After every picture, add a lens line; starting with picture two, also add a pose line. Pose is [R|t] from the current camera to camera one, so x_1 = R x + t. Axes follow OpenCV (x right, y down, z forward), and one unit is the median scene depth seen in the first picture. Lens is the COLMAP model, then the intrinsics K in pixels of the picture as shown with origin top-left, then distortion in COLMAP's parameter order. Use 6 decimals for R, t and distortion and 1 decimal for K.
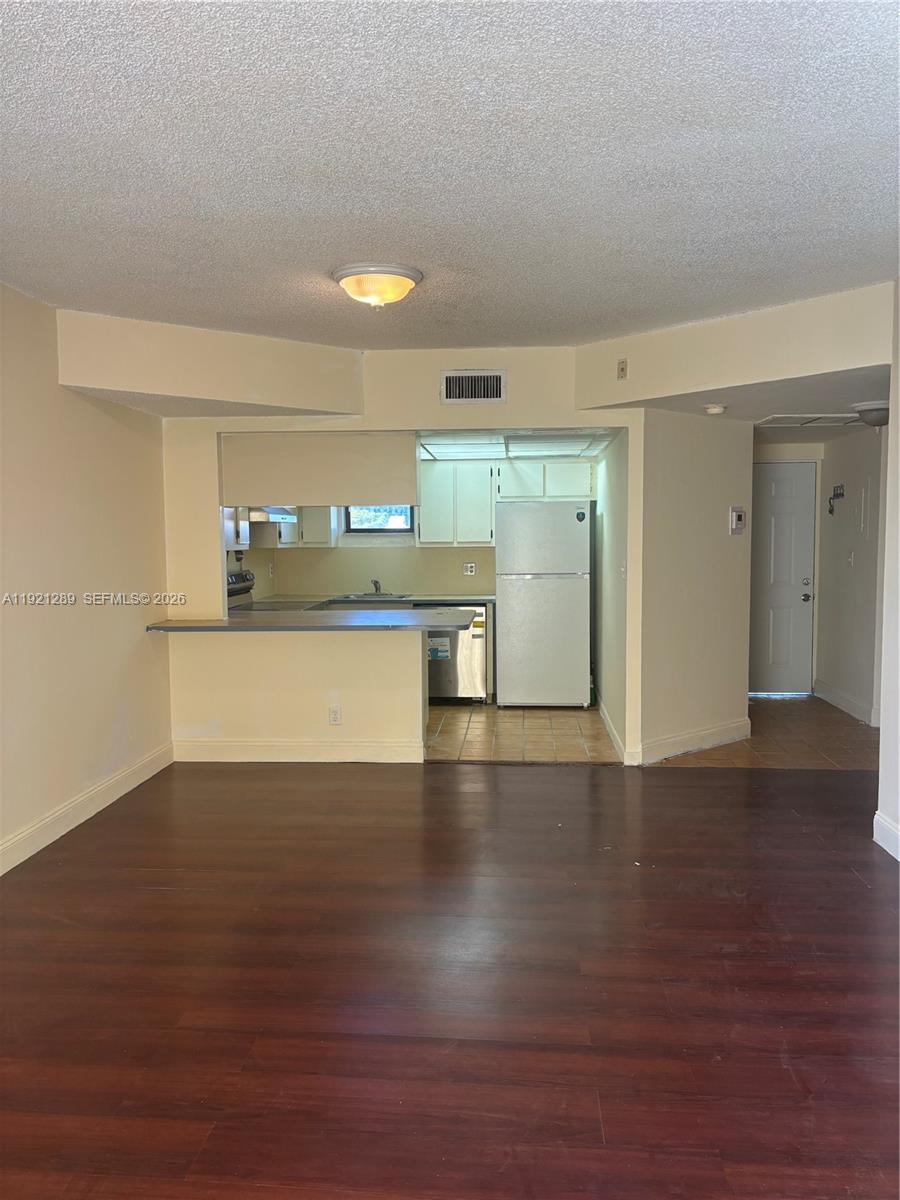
lens RADIAL K [[900.7, 0, 450.0], [0, 900.7, 600.0], [0, 0, 1]] dist [0.013714, -0.001662]
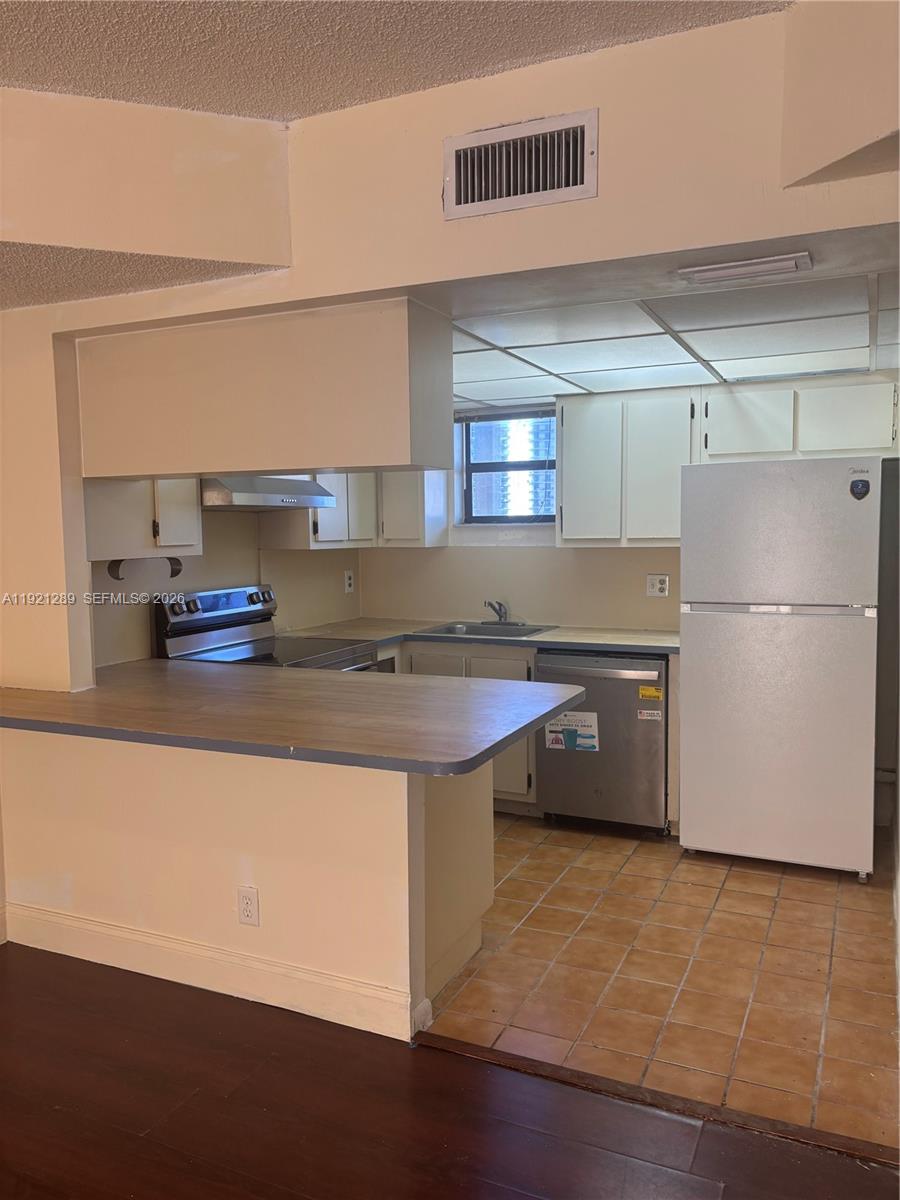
lens RADIAL K [[900.7, 0, 450.0], [0, 900.7, 600.0], [0, 0, 1]] dist [0.013714, -0.001662]
pose [[0.935328, 0.026001, -0.352824, 0.107202], [-0.020367, 0.999599, 0.019672, -0.036323], [0.353194, -0.011214, 0.935483, 0.448366]]
